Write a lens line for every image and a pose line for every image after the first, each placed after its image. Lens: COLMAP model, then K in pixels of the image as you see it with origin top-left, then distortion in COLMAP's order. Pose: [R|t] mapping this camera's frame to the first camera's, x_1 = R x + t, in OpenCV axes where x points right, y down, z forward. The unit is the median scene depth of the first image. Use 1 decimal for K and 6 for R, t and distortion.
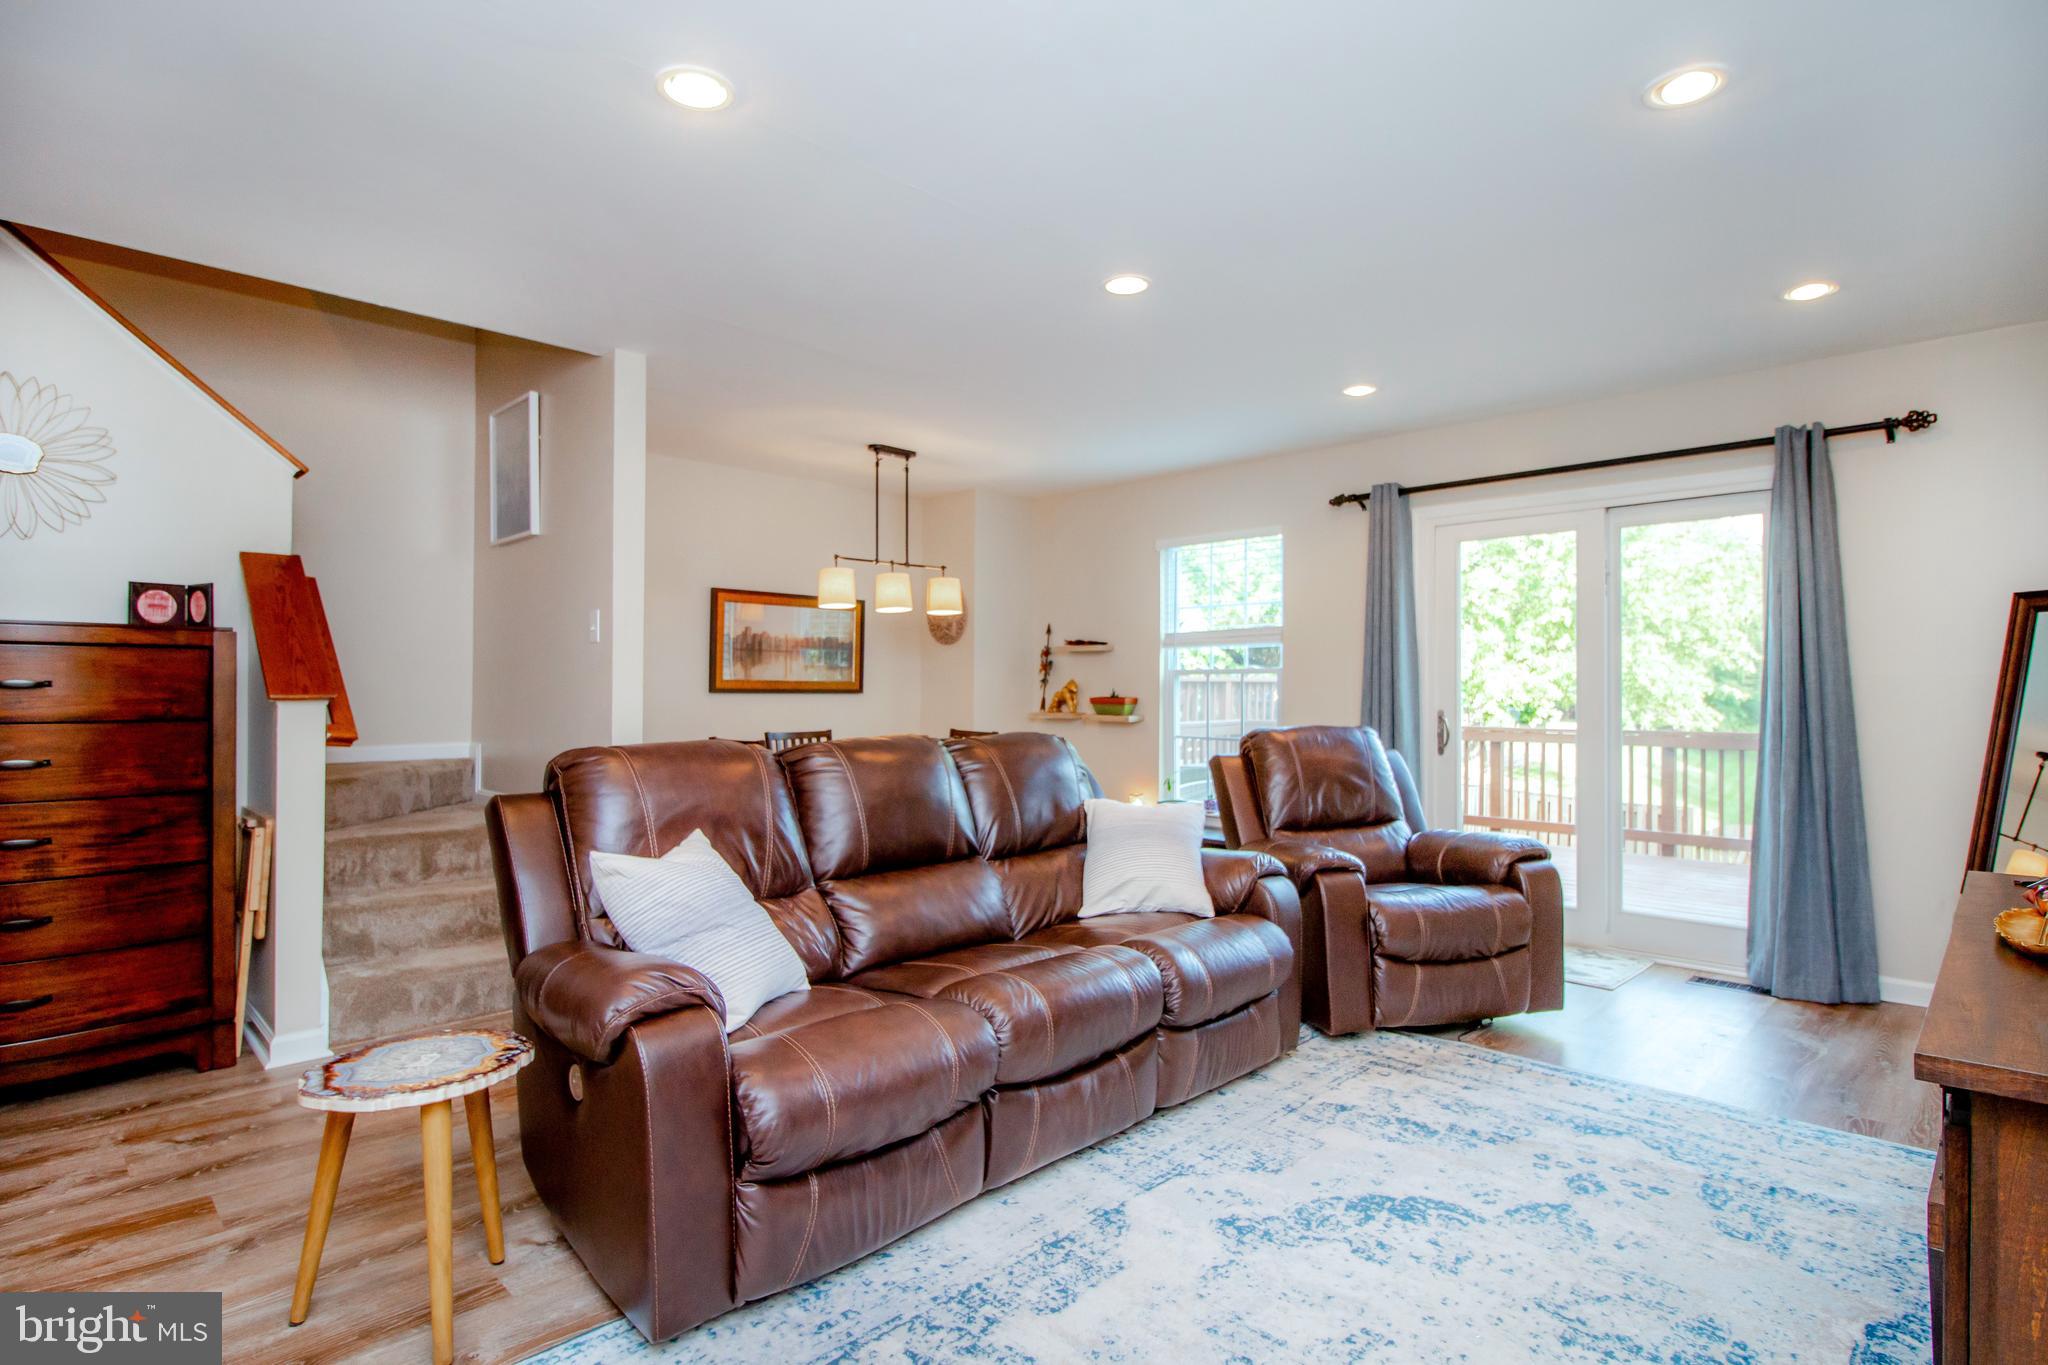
lens RADIAL K [[1032.1, 0, 1009.2], [0, 1032.1, 684.3], [0, 0, 1]] dist [-0.000158, -0.017007]
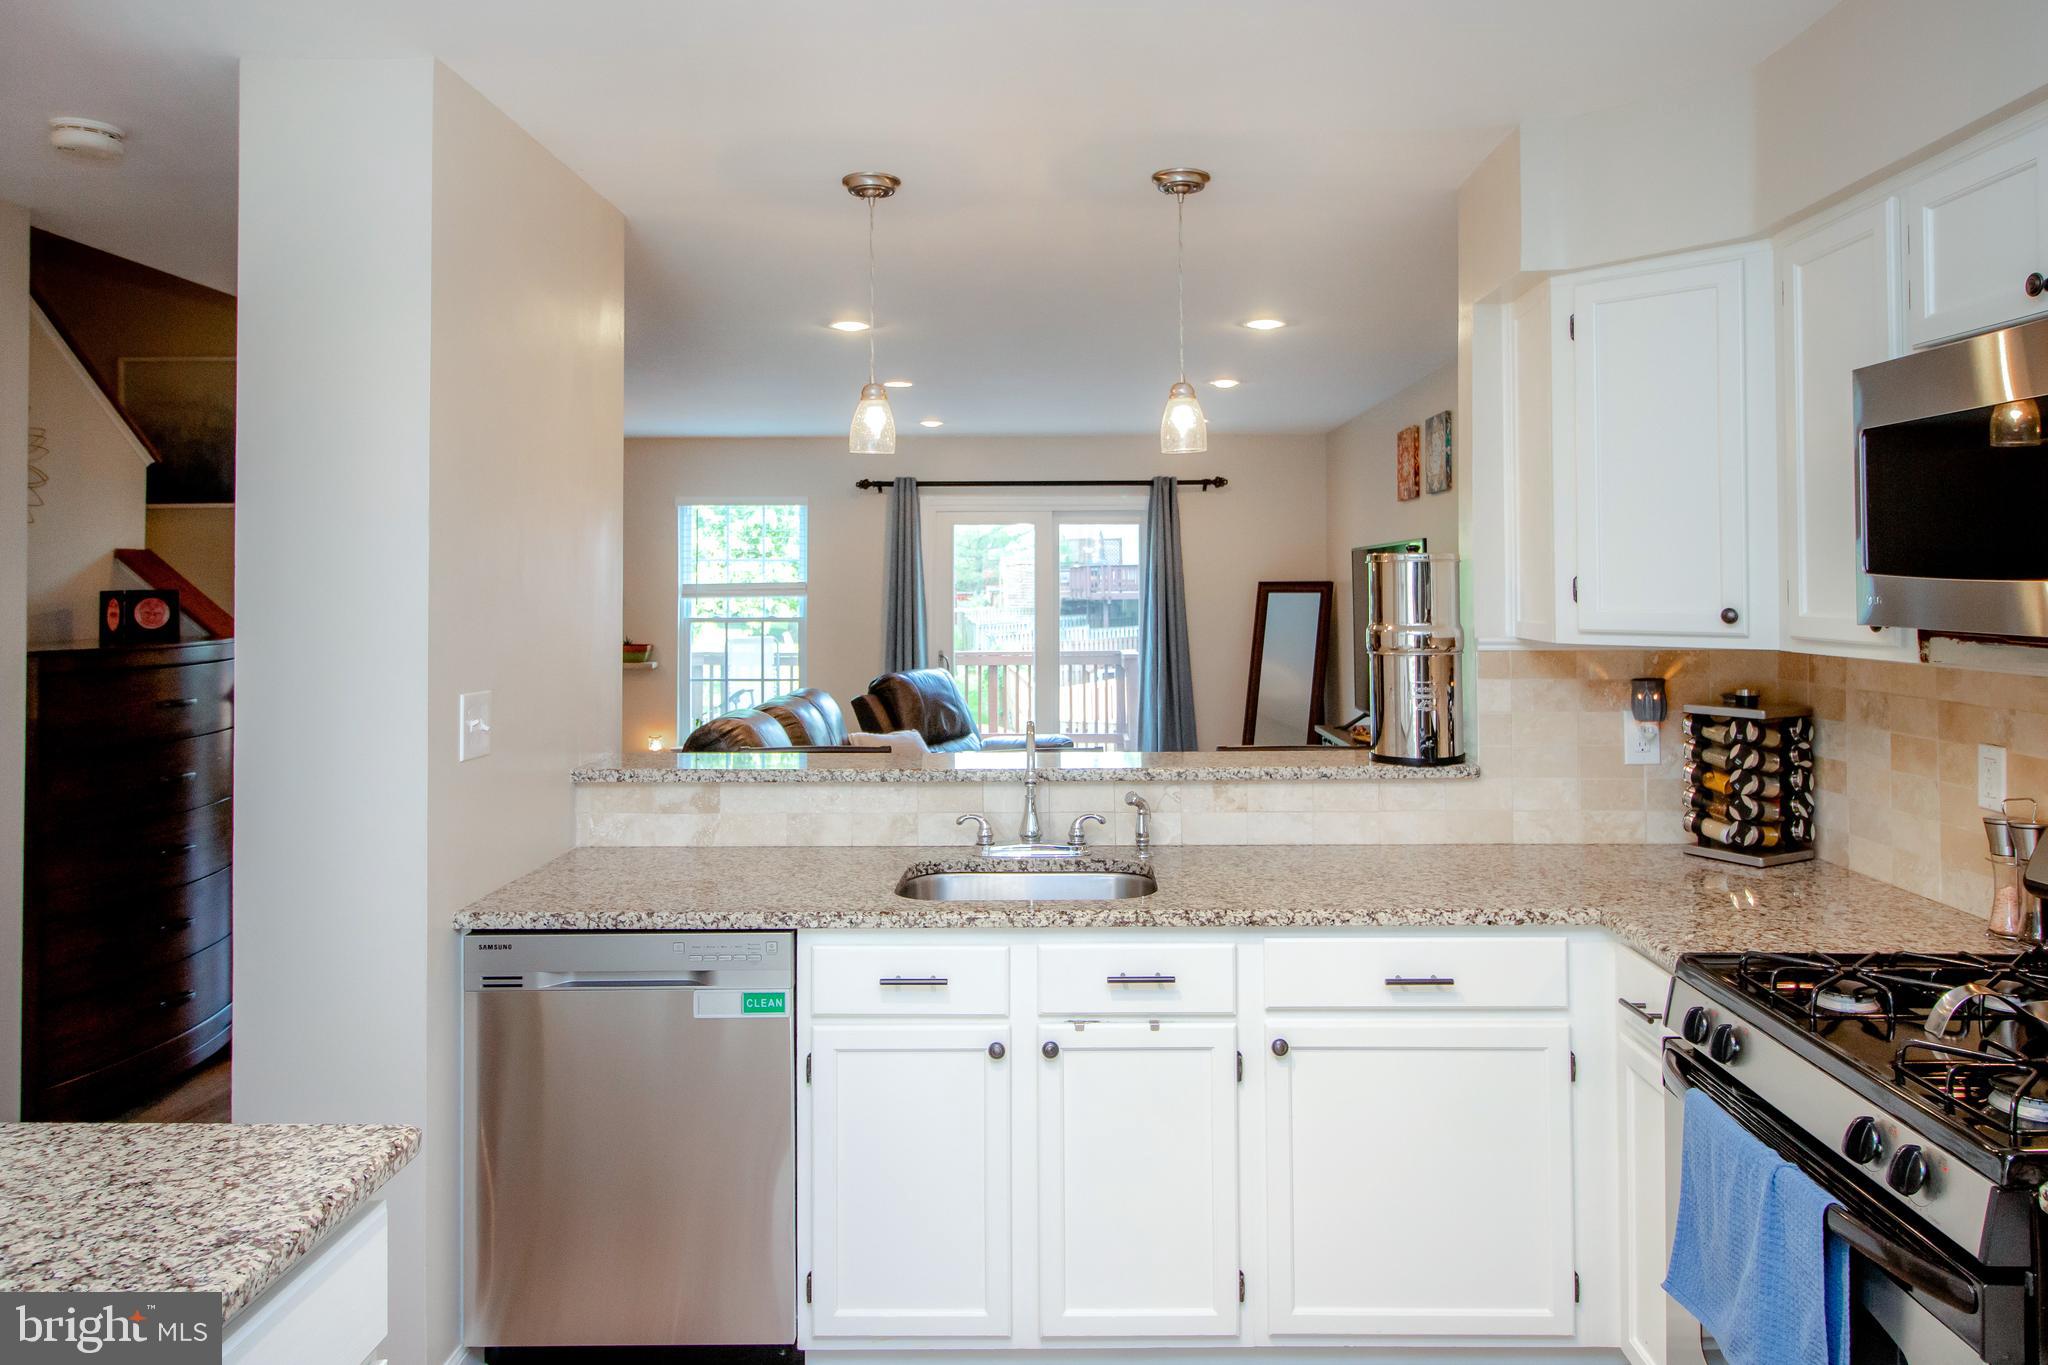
lens RADIAL K [[1393.3, 0, 1083.2], [0, 1393.3, 568.1], [0, 0, 1]] dist [-0.002909, 0.000011]
pose [[0.701525, 0.001795, 0.712643, -0.859702], [0.002258, 0.999986, -0.004741, -0.084911], [-0.712642, 0.004935, 0.701511, -0.455268]]
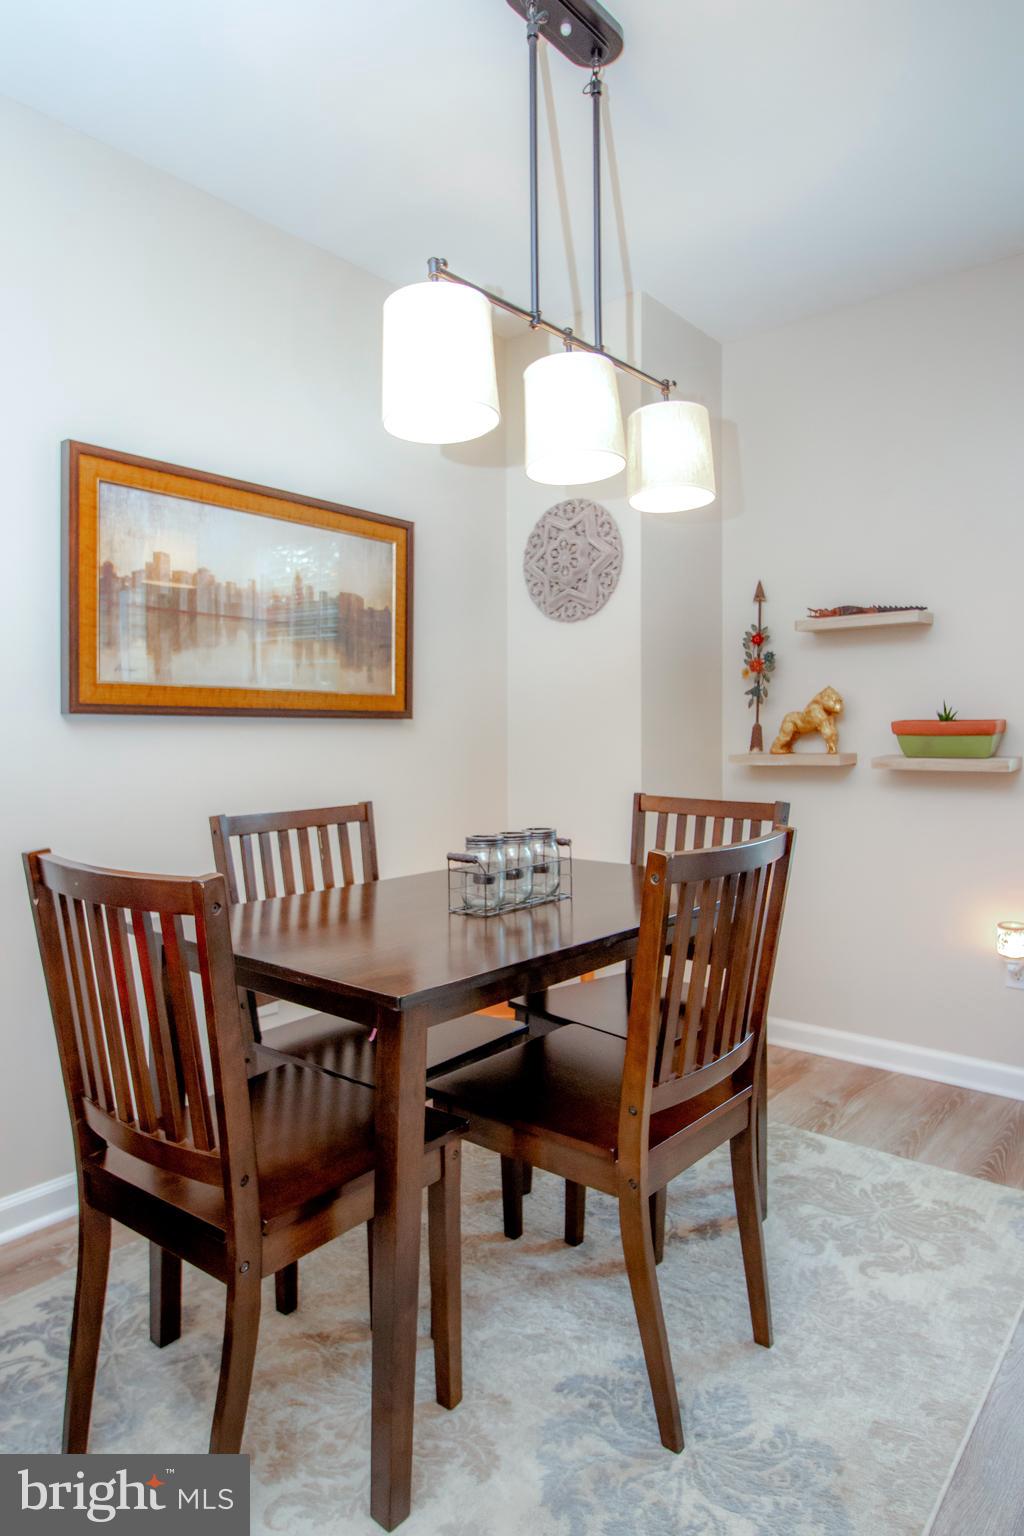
lens RADIAL K [[938.9, 0, 513.6], [0, 938.9, 750.0], [0, 0, 1]] dist [-0.001027, -0.004558]
pose [[0.994919, -0.015216, 0.099524, -0.213810], [0.013345, 0.999722, 0.019445, 0.023345], [-0.099792, -0.018018, 0.994845, 0.879721]]
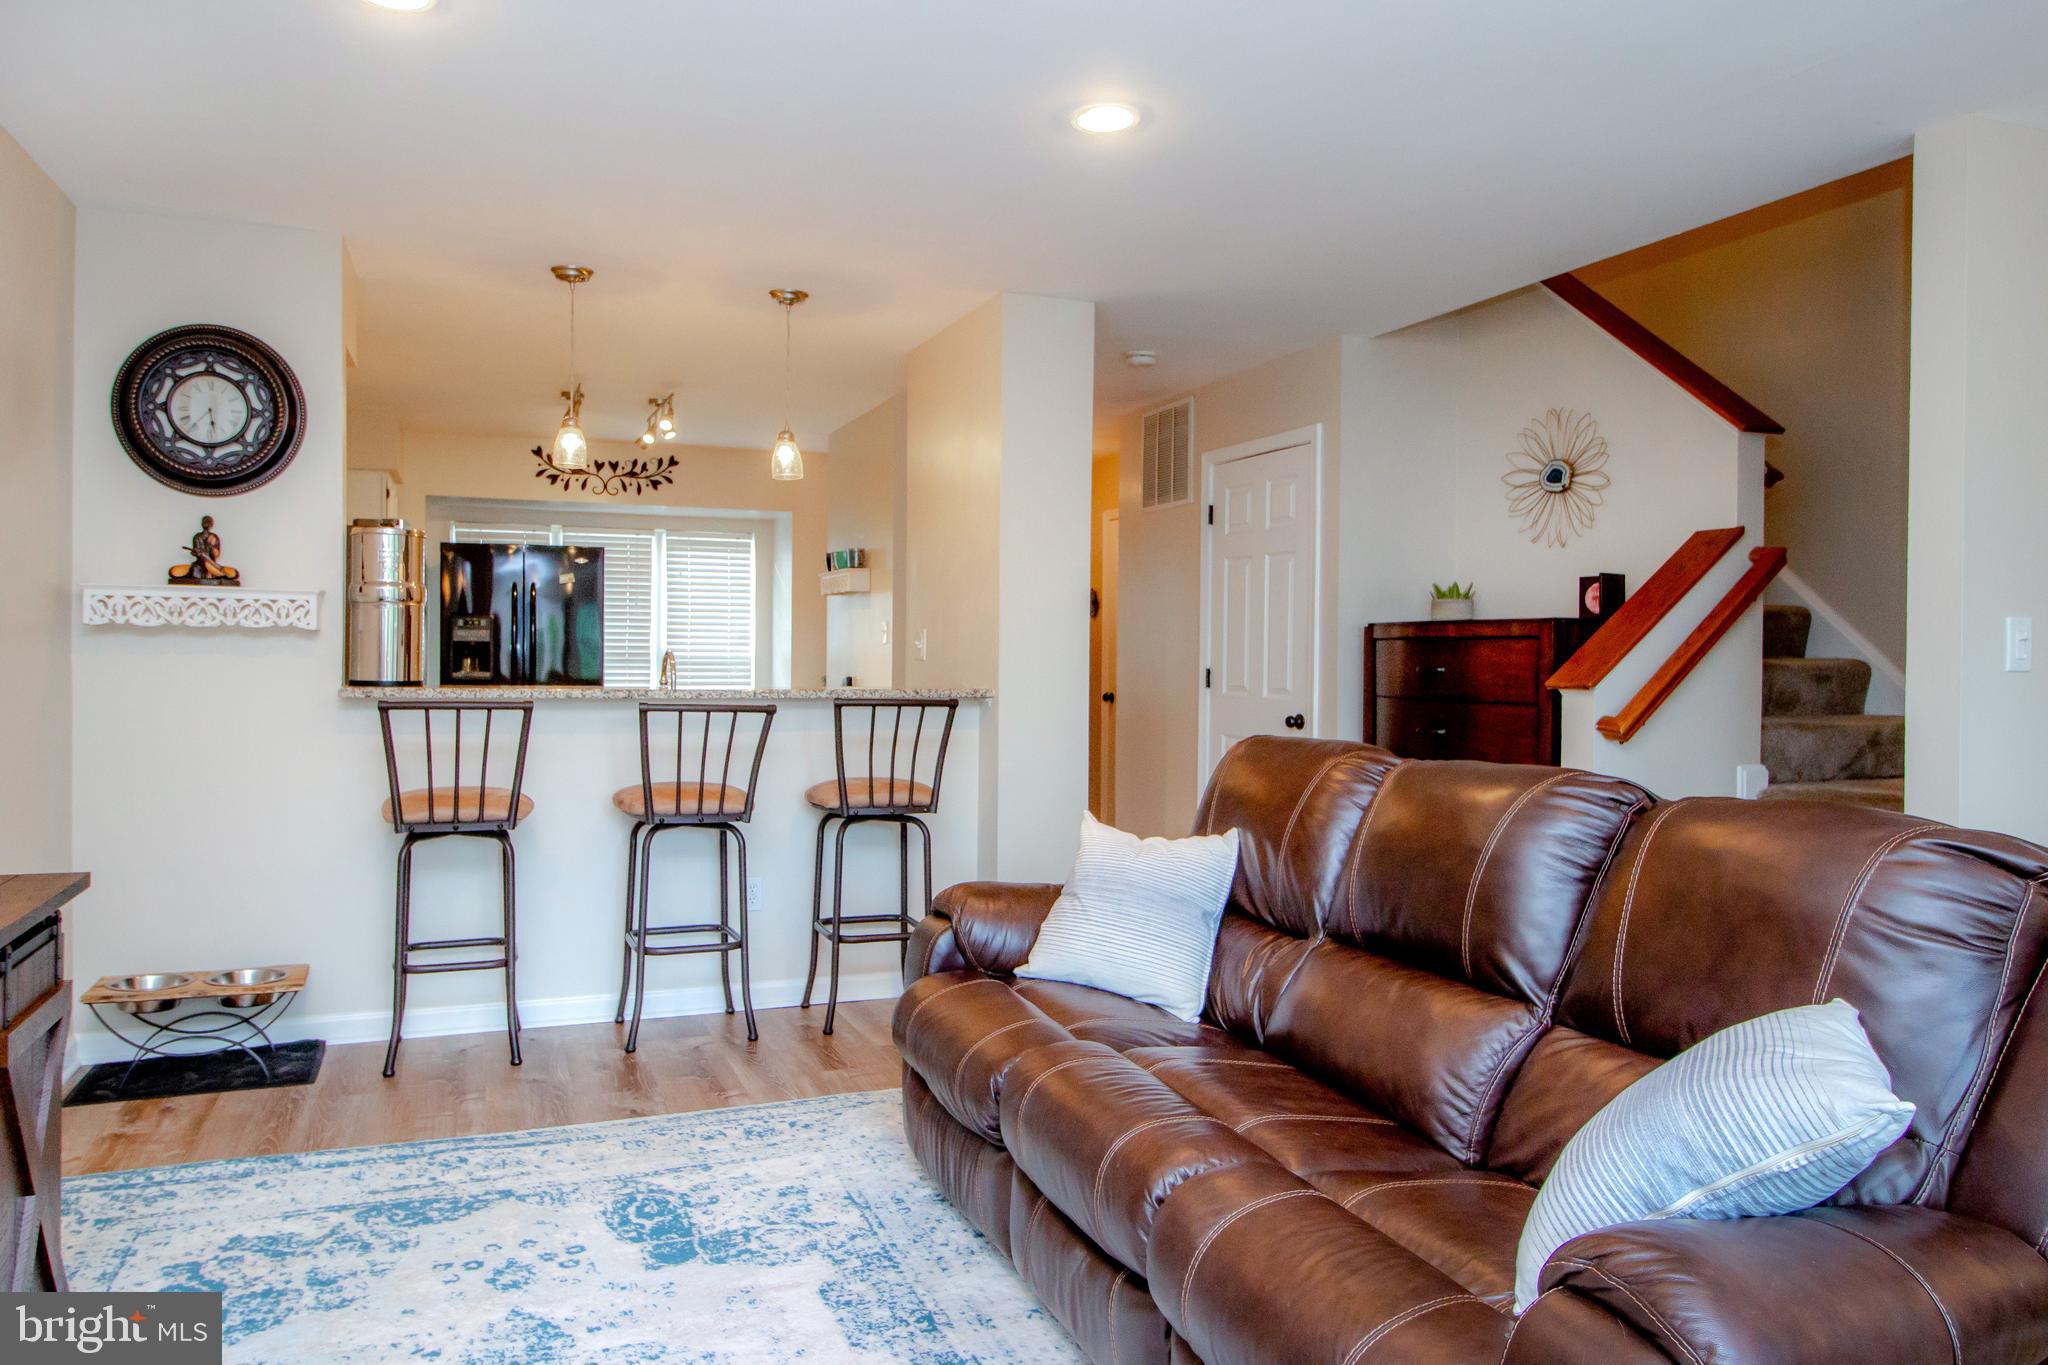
lens RADIAL K [[1335.6, 0, 1024.0], [0, 1335.6, 682.5], [0, 0, 1]] dist [-0.001159, -0.000159]
pose [[-0.384247, 0.015610, -0.923098, 0.527358], [-0.004311, 0.999816, 0.018701, -0.009195], [0.923220, 0.011166, -0.384109, 0.754004]]
